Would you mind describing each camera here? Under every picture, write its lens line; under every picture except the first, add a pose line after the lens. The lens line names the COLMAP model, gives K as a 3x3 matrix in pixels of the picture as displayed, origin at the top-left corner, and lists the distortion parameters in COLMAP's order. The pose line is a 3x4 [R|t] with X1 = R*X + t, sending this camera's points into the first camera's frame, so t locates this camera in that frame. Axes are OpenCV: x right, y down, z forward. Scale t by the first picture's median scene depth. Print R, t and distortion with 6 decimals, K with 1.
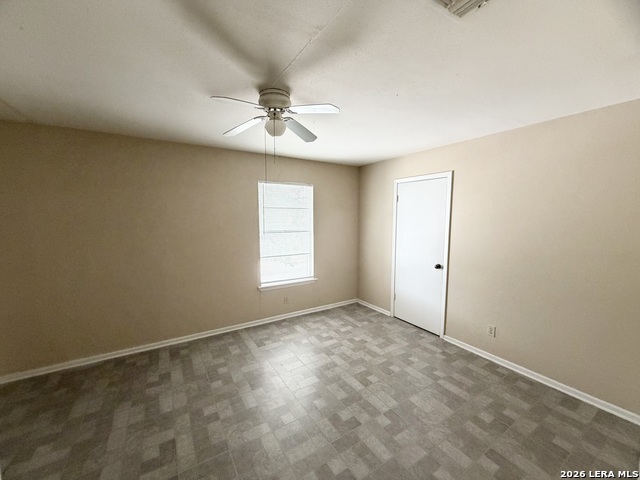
lens RADIAL K [[255.4, 0, 317.6], [0, 255.4, 239.8], [0, 0, 1]] dist [-0.002351, -0.000069]
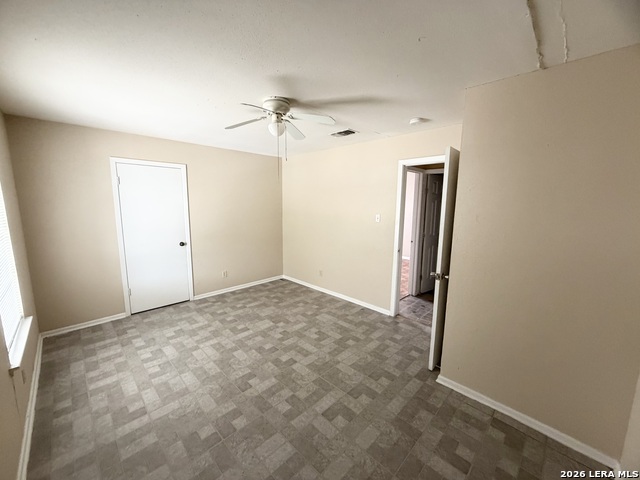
lens RADIAL K [[255.4, 0, 319.0], [0, 255.4, 240.6], [0, 0, 1]] dist [-0.002351, -0.000069]
pose [[-0.226404, -0.149362, 0.962513, -0.906229], [0.084033, 0.981493, 0.172074, -0.069196], [-0.970402, 0.119841, -0.209663, 0.706309]]
